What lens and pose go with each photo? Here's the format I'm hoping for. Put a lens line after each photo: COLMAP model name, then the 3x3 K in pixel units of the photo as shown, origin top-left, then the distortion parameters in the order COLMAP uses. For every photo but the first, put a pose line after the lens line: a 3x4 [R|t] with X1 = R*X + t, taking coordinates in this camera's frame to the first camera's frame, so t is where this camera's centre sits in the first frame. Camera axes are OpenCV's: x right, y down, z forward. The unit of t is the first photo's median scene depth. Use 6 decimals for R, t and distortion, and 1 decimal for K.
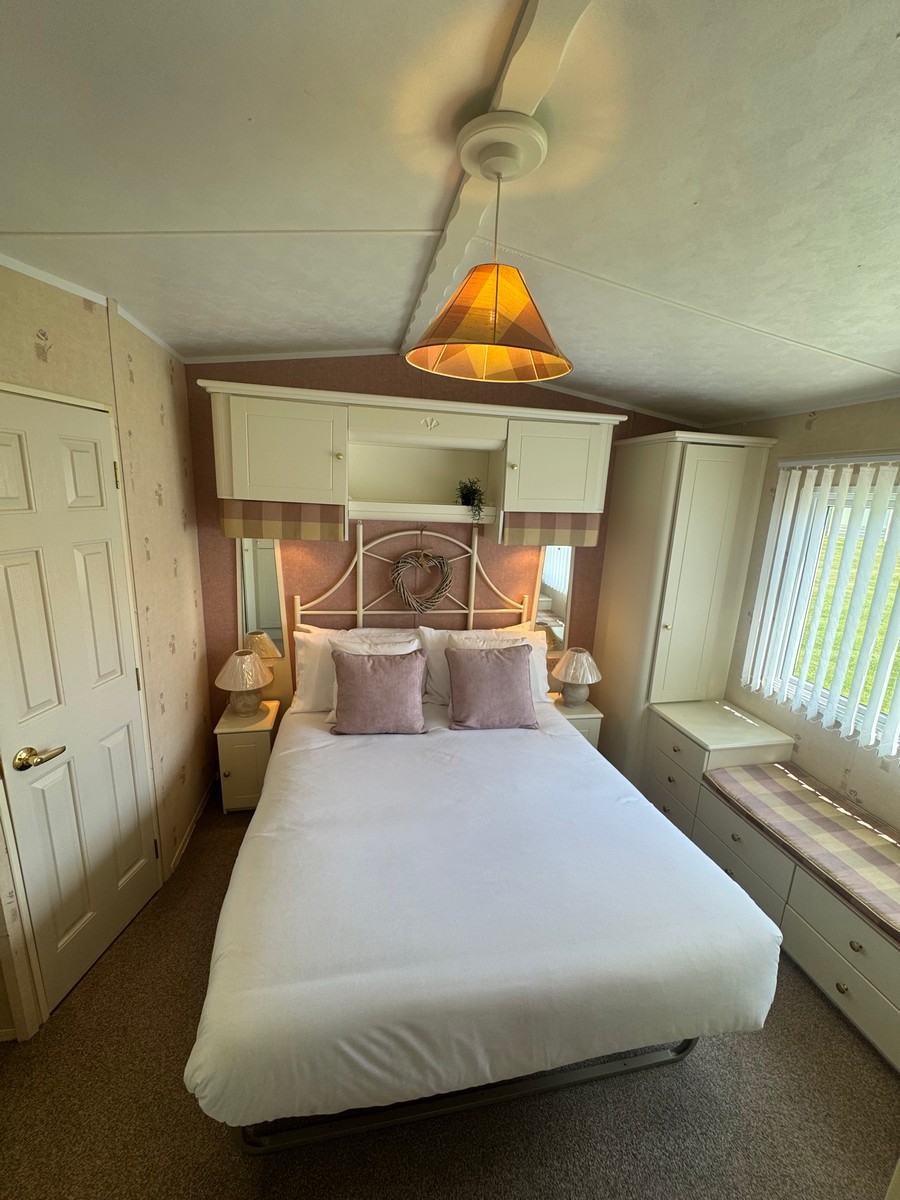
lens RADIAL K [[476.9, 0, 449.8], [0, 476.9, 601.4], [0, 0, 1]] dist [-0.008379, 0.001137]
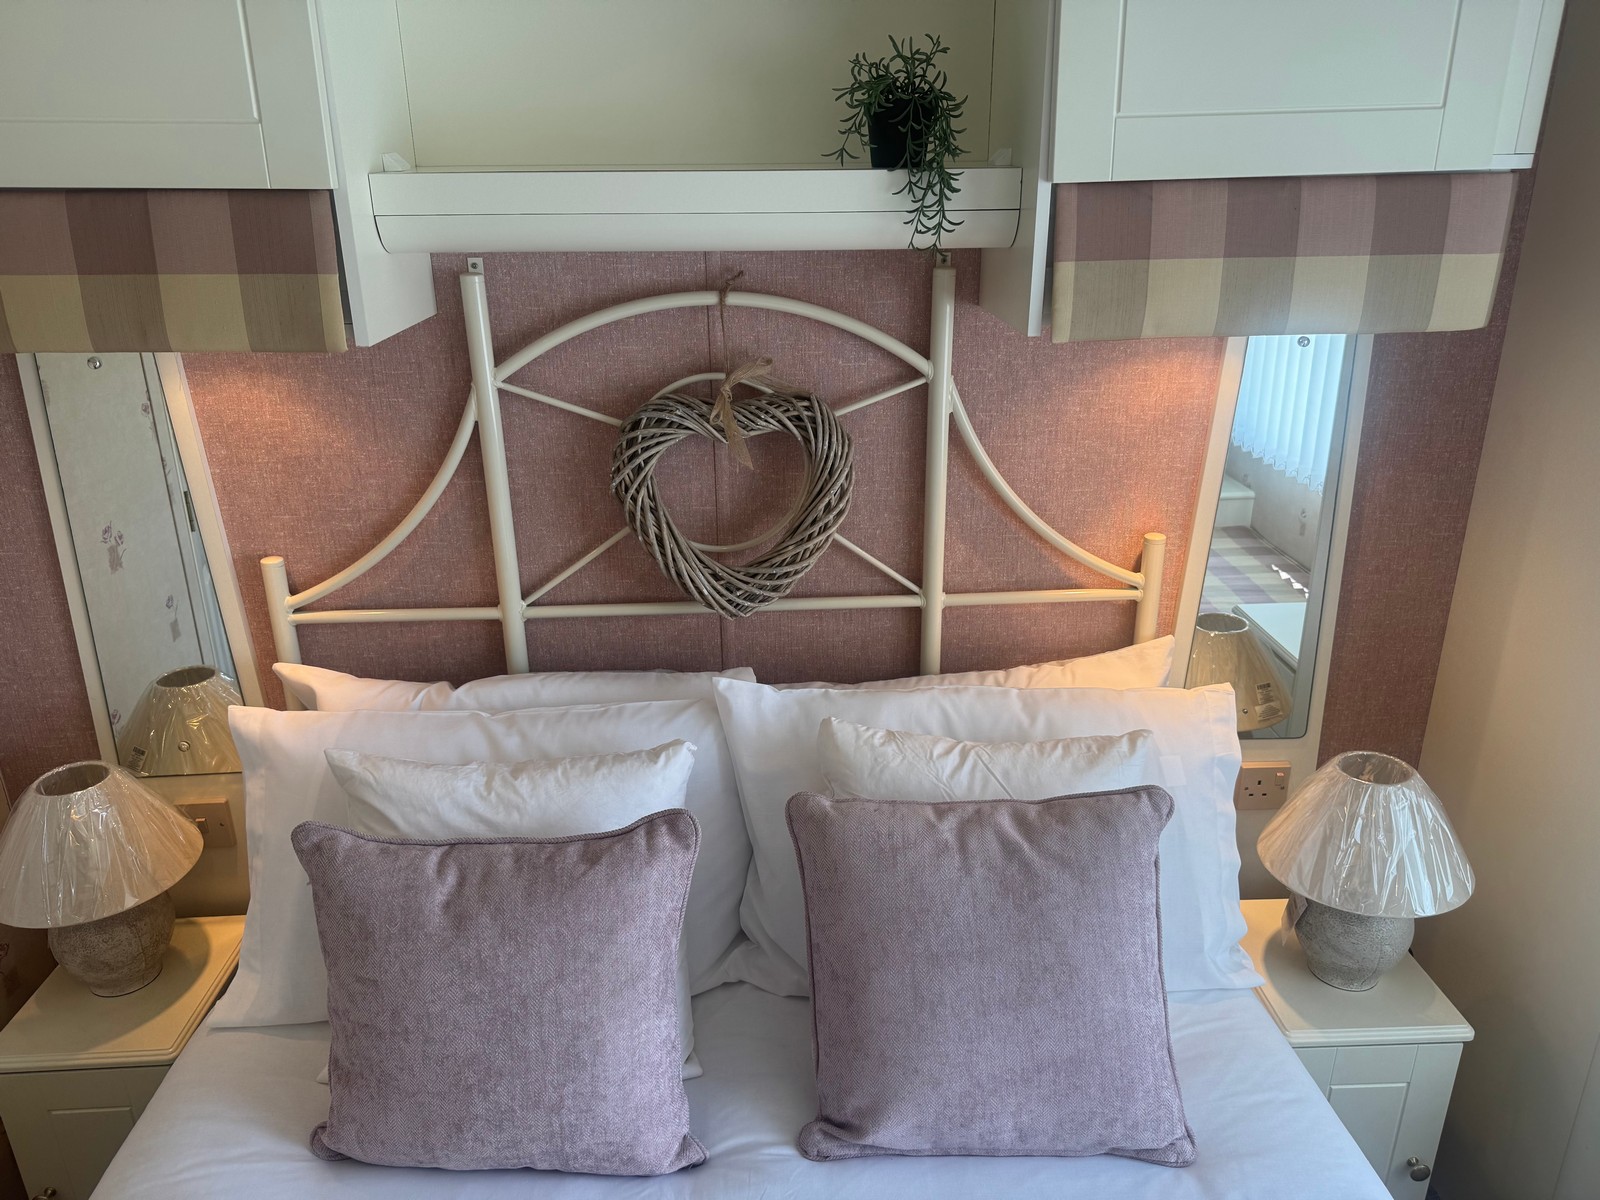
lens RADIAL K [[1125.4, 0, 802.5], [0, 1125.4, 603.6], [0, 0, 1]] dist [0.048847, -0.062809]
pose [[0.987173, 0.000956, -0.159650, 0.083932], [0.018505, 0.992557, 0.120370, -0.062487], [0.158577, -0.121781, 0.979808, 0.451016]]
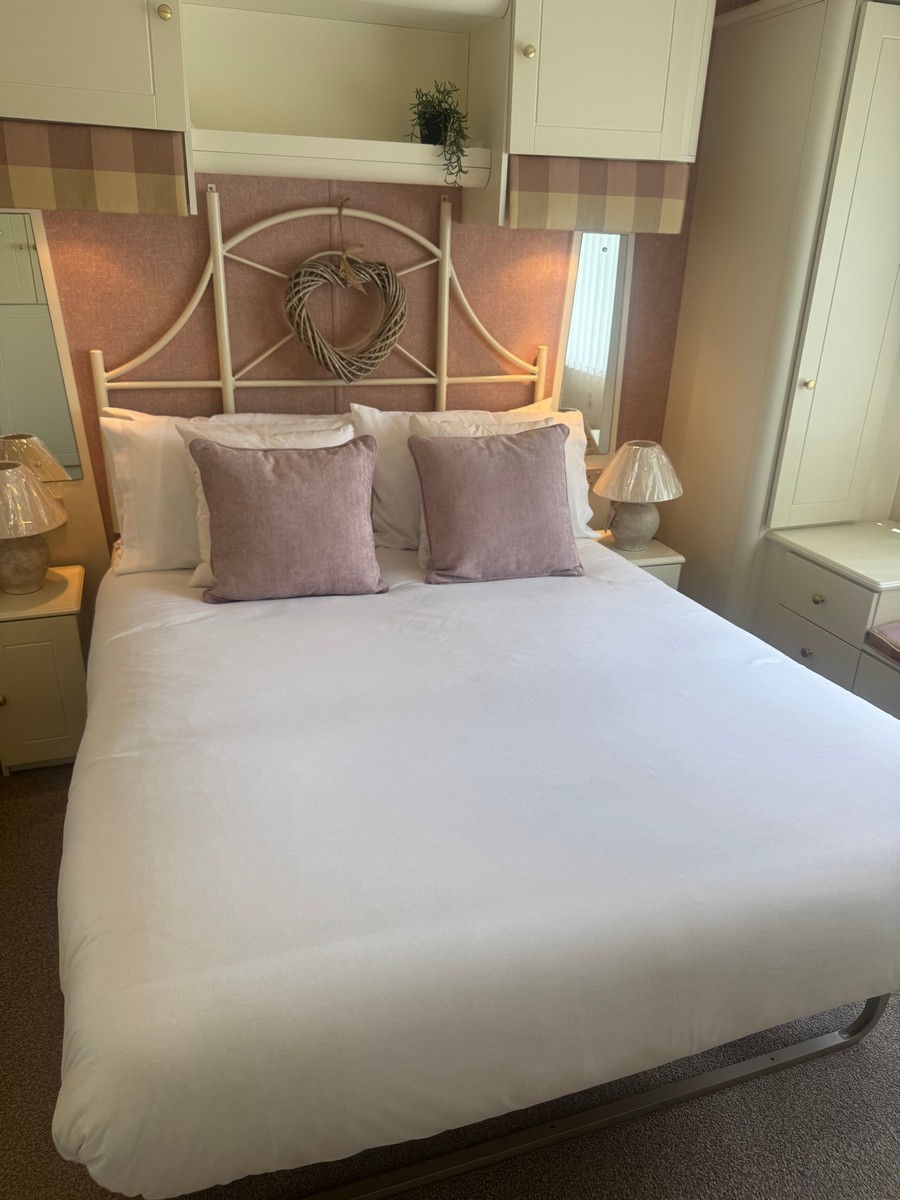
lens RADIAL K [[844.0, 0, 451.6], [0, 844.0, 608.7], [0, 0, 1]] dist [0.048847, -0.062809]
pose [[0.992060, -0.062436, 0.109172, -0.073615], [0.040280, 0.980080, 0.194478, 0.102366], [-0.119139, -0.188536, 0.974813, 0.049148]]
